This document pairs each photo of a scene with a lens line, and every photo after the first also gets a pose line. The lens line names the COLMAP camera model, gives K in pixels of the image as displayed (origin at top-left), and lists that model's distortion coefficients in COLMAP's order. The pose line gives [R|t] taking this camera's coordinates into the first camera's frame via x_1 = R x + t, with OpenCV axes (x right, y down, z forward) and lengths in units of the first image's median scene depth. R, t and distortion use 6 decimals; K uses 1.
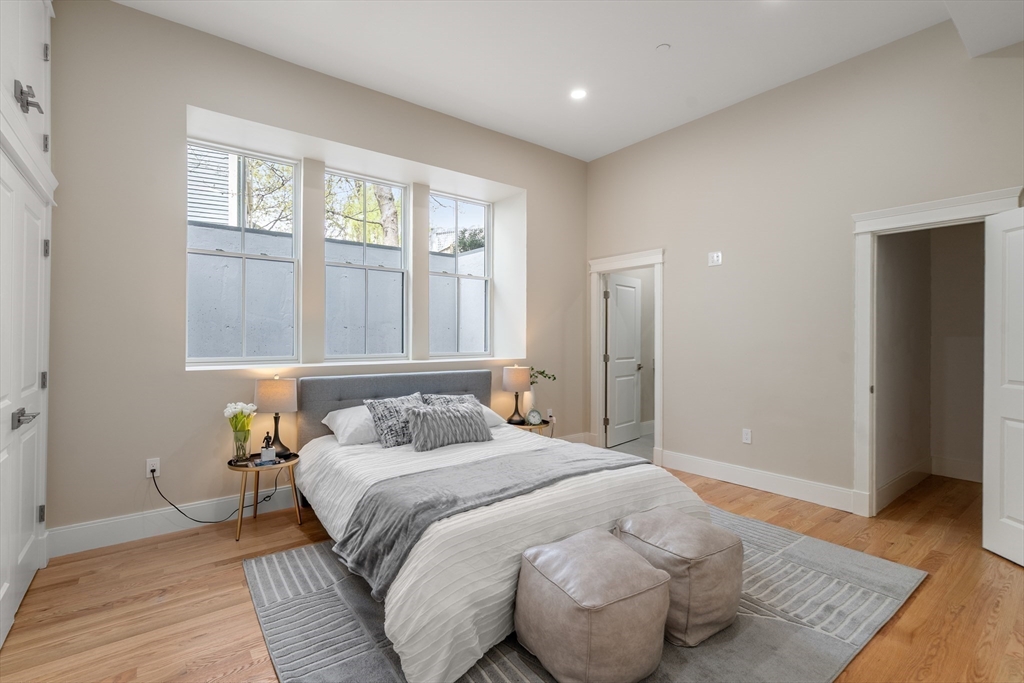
lens RADIAL K [[471.7, 0, 513.1], [0, 471.7, 342.2], [0, 0, 1]] dist [0.001214, 0.000839]
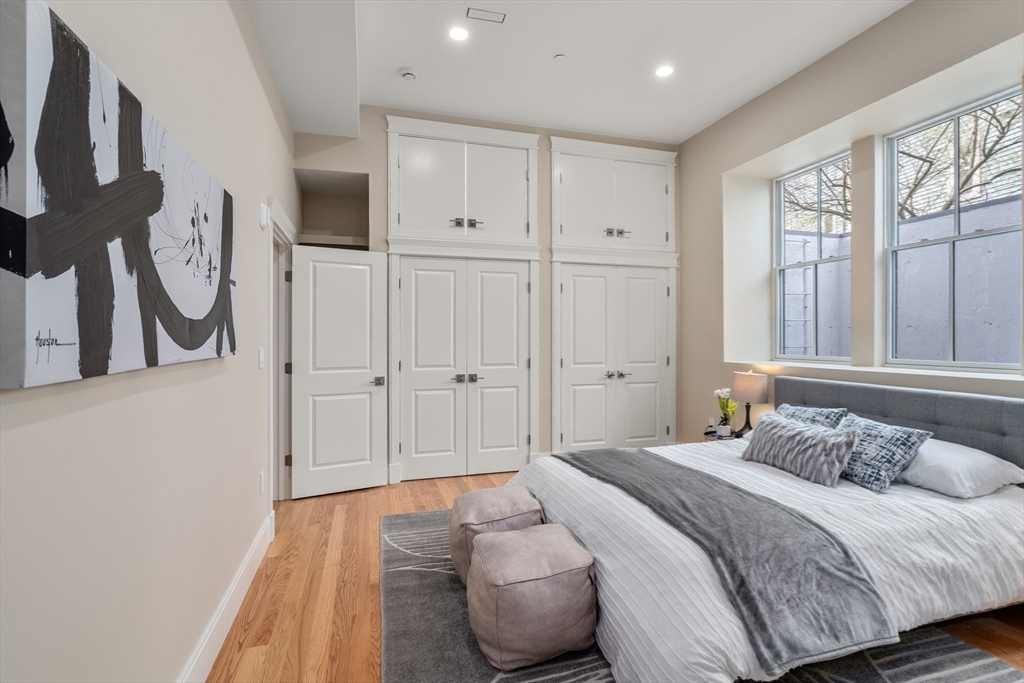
lens RADIAL K [[471.7, 0, 510.2], [0, 471.7, 337.1], [0, 0, 1]] dist [0.001214, 0.000839]
pose [[-0.356209, 0.008216, -0.934370, 0.715807], [0.009239, 0.999943, 0.005271, -0.018372], [0.934361, -0.006755, -0.356264, 0.743930]]
